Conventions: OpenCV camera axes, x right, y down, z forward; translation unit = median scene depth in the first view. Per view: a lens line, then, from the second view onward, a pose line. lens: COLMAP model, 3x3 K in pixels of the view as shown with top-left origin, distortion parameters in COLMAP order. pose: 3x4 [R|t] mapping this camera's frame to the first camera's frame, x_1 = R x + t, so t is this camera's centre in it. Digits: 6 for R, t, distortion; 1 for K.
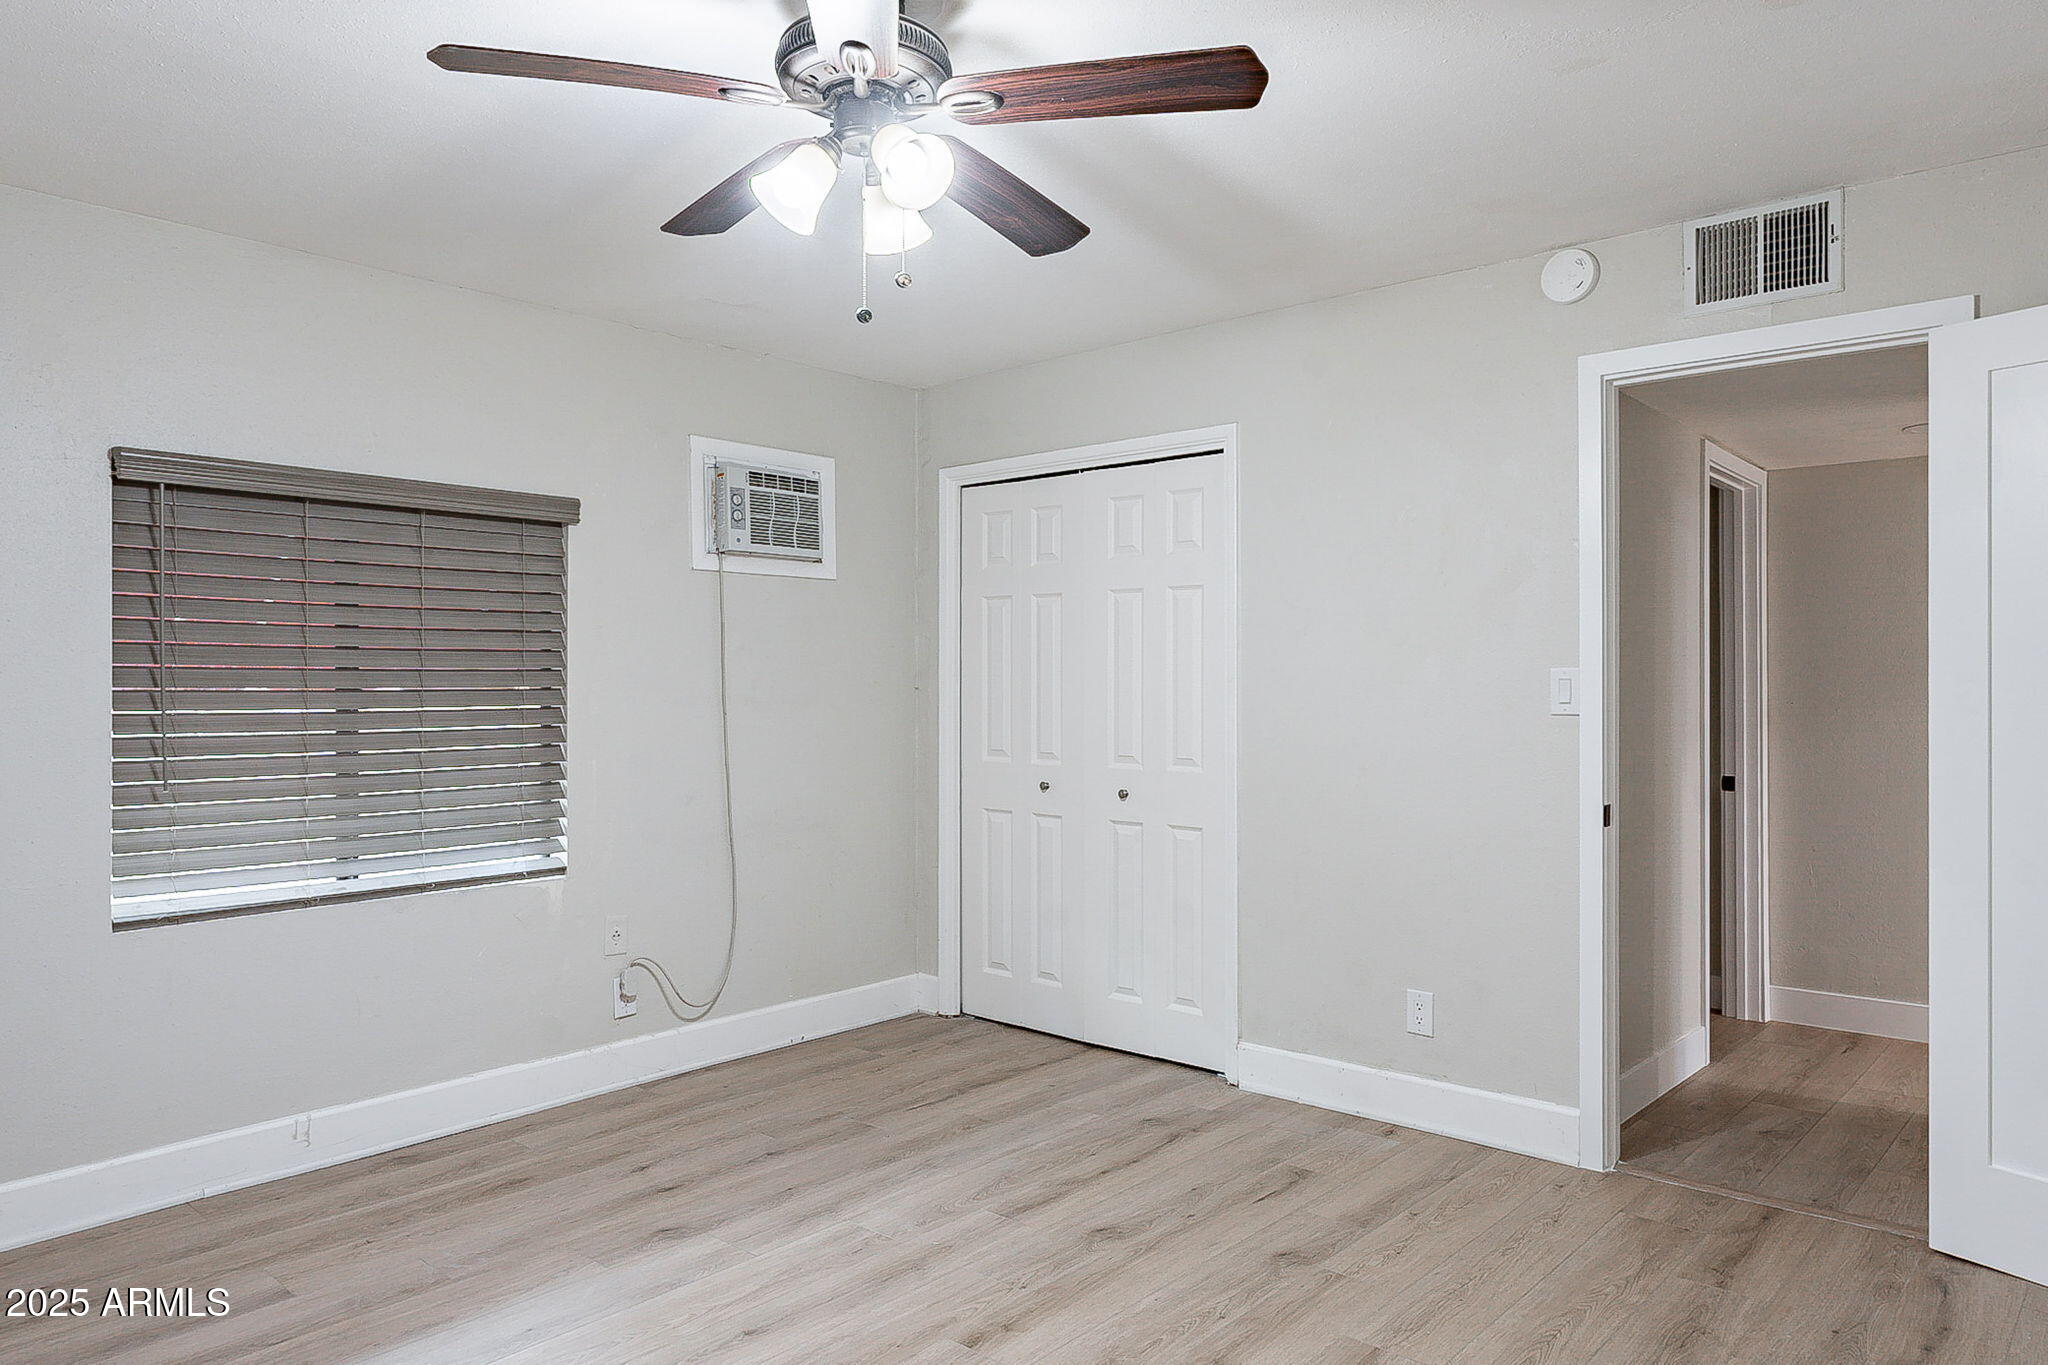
lens RADIAL K [[1321.8, 0, 1043.7], [0, 1321.8, 680.4], [0, 0, 1]] dist [-0.002292, -0.000251]
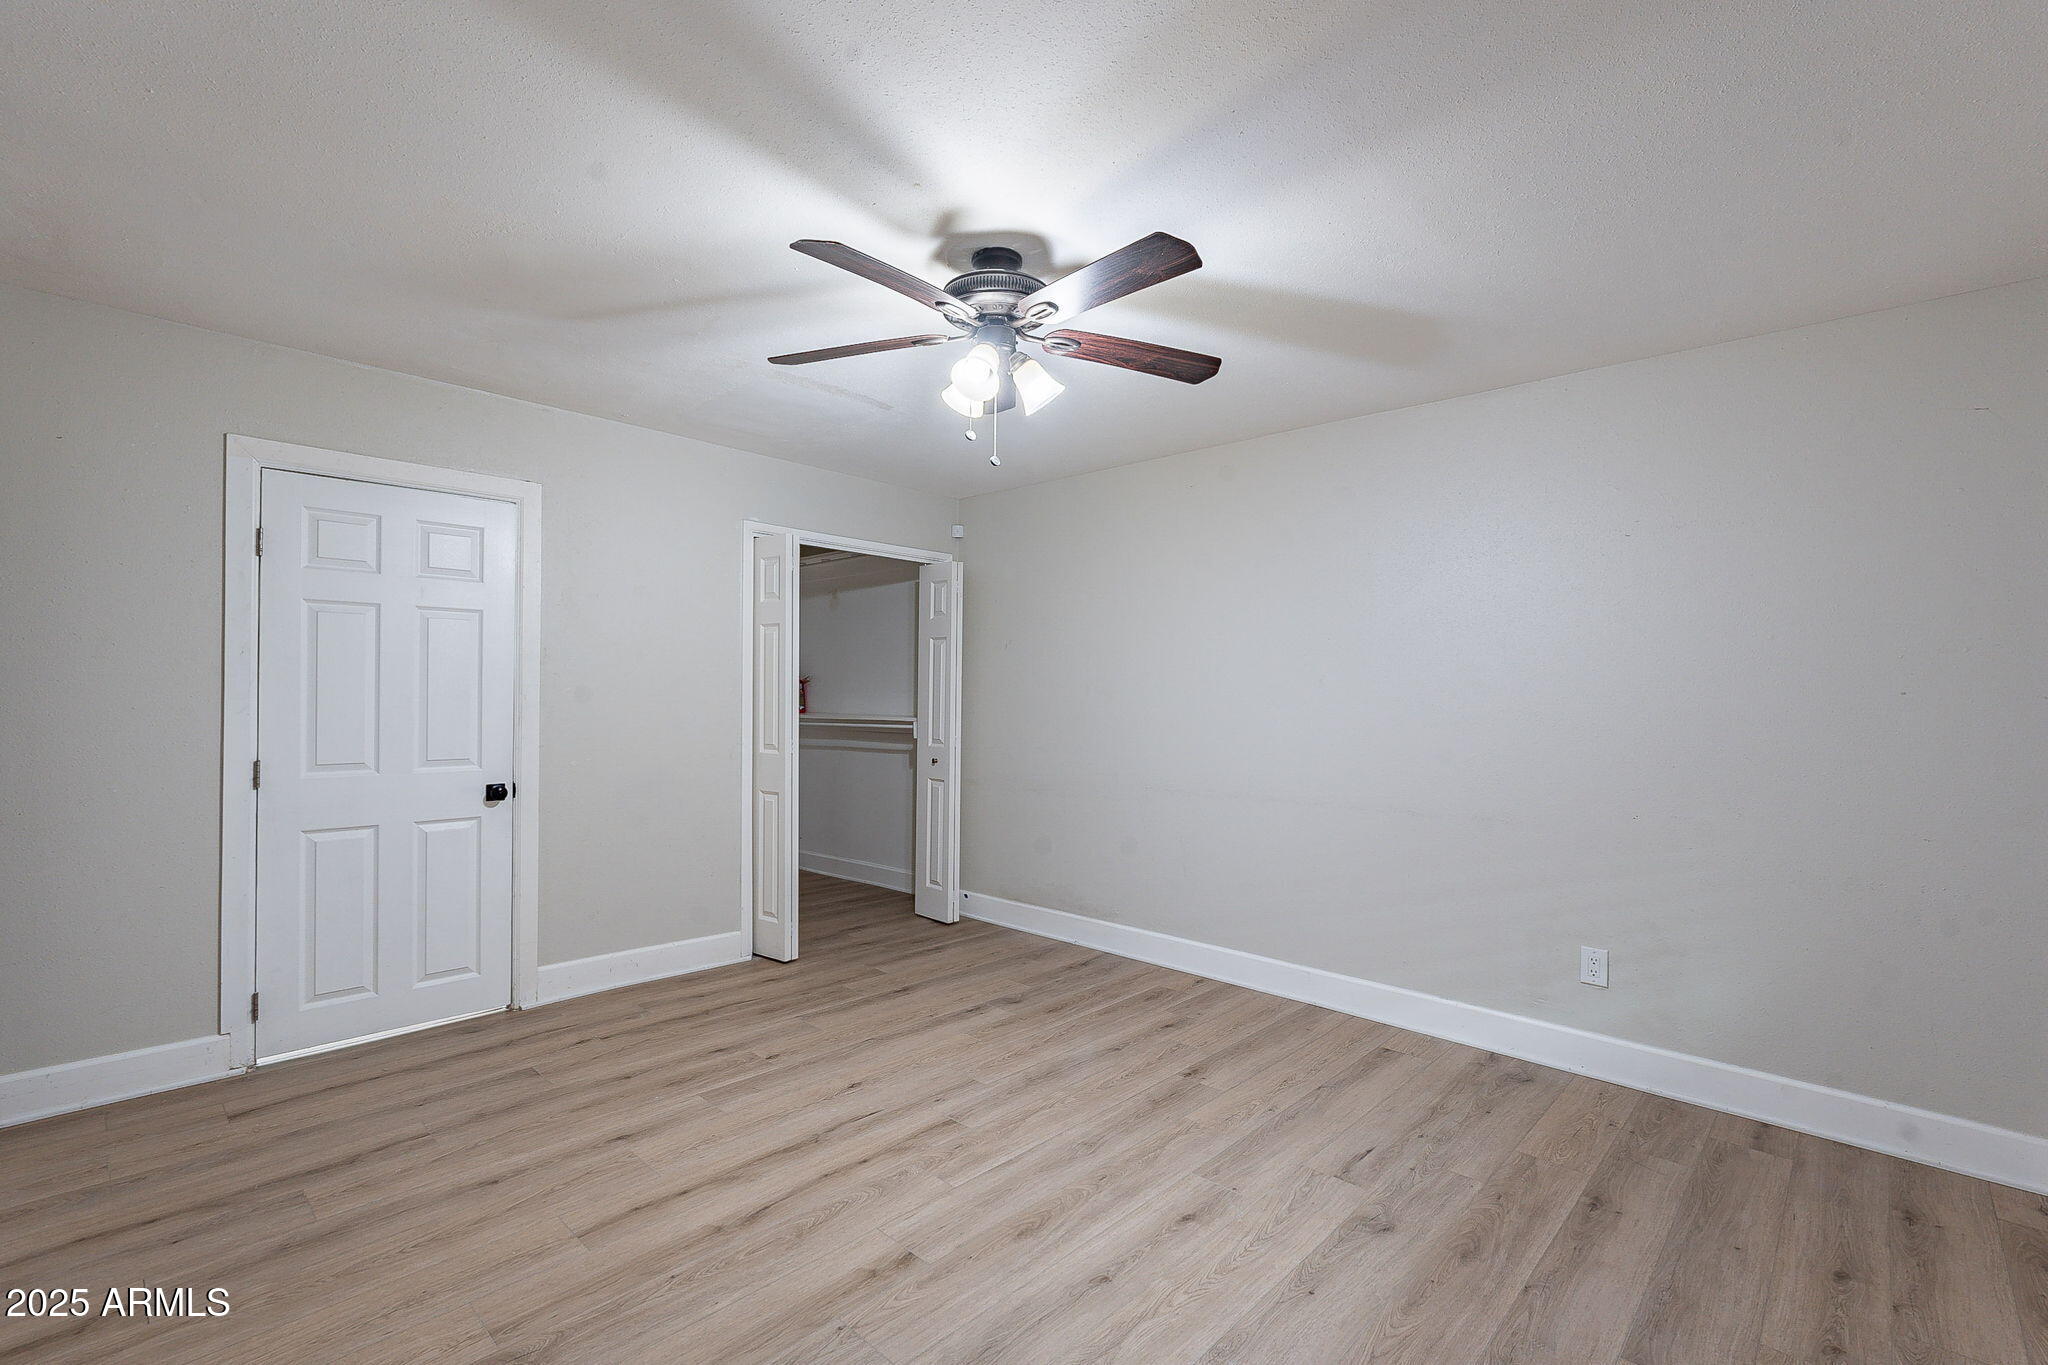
lens RADIAL K [[906.7, 0, 1024.0], [0, 906.7, 682.5], [0, 0, 1]] dist [-0.000022, 0.000109]
pose [[-0.999213, -0.007034, 0.039037, -0.127000], [-0.007763, 0.999797, -0.018569, 0.005153], [-0.038899, -0.018857, -0.999065, 1.242152]]
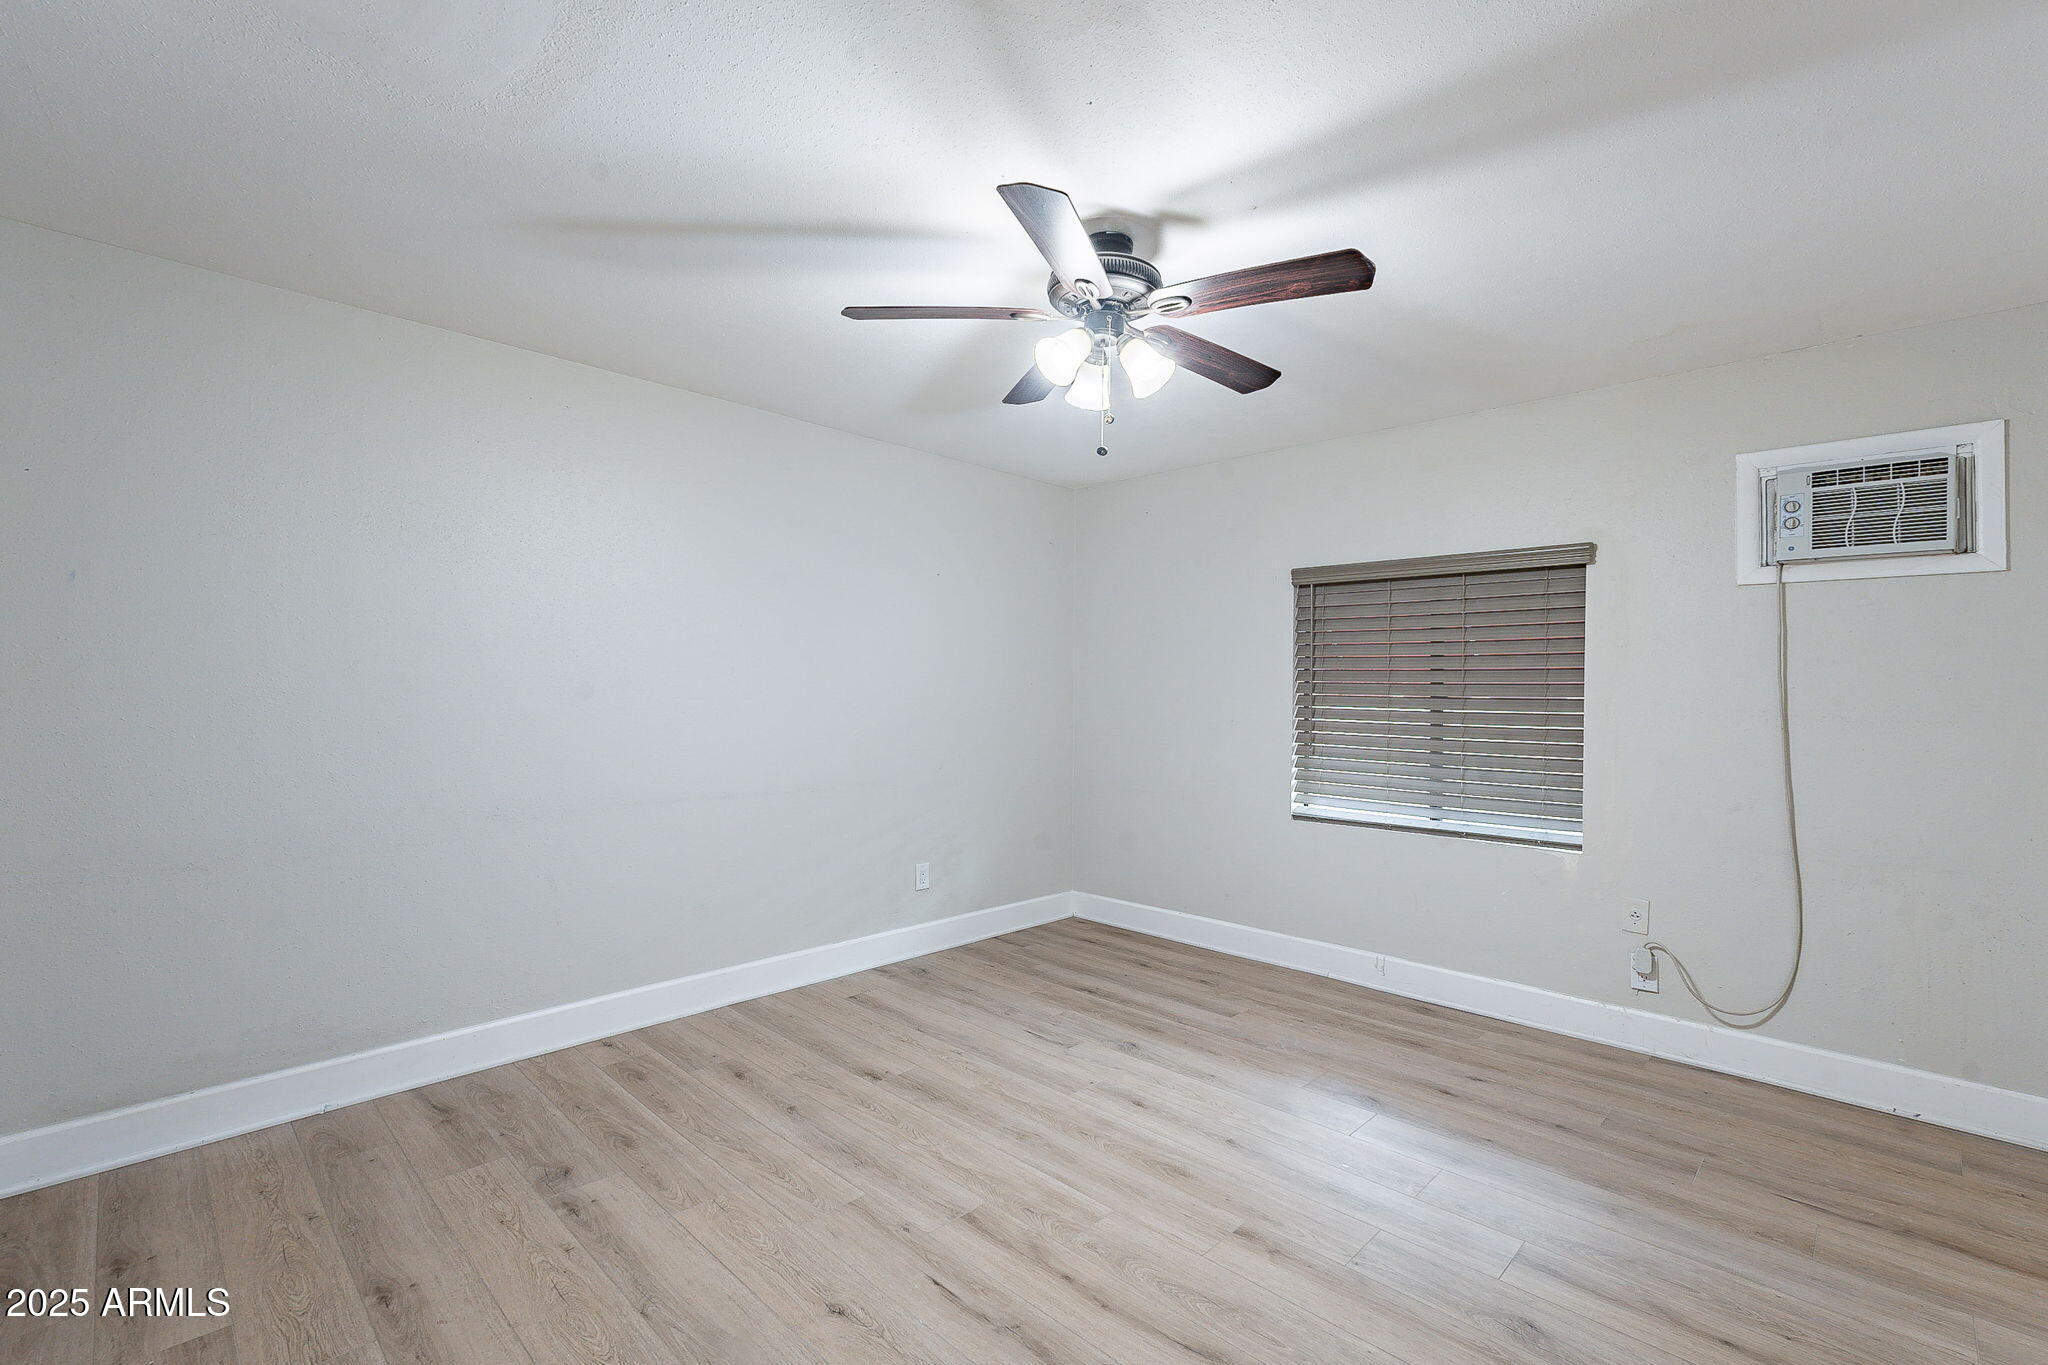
lens RADIAL K [[903.2, 0, 1033.1], [0, 903.2, 690.1], [0, 0, 1]] dist [-0.000683, -0.000145]
pose [[-0.046468, 0.005907, -0.998902, 0.541789], [-0.008413, 0.999945, 0.006305, -0.003770], [0.998884, 0.008697, -0.046415, 0.578693]]
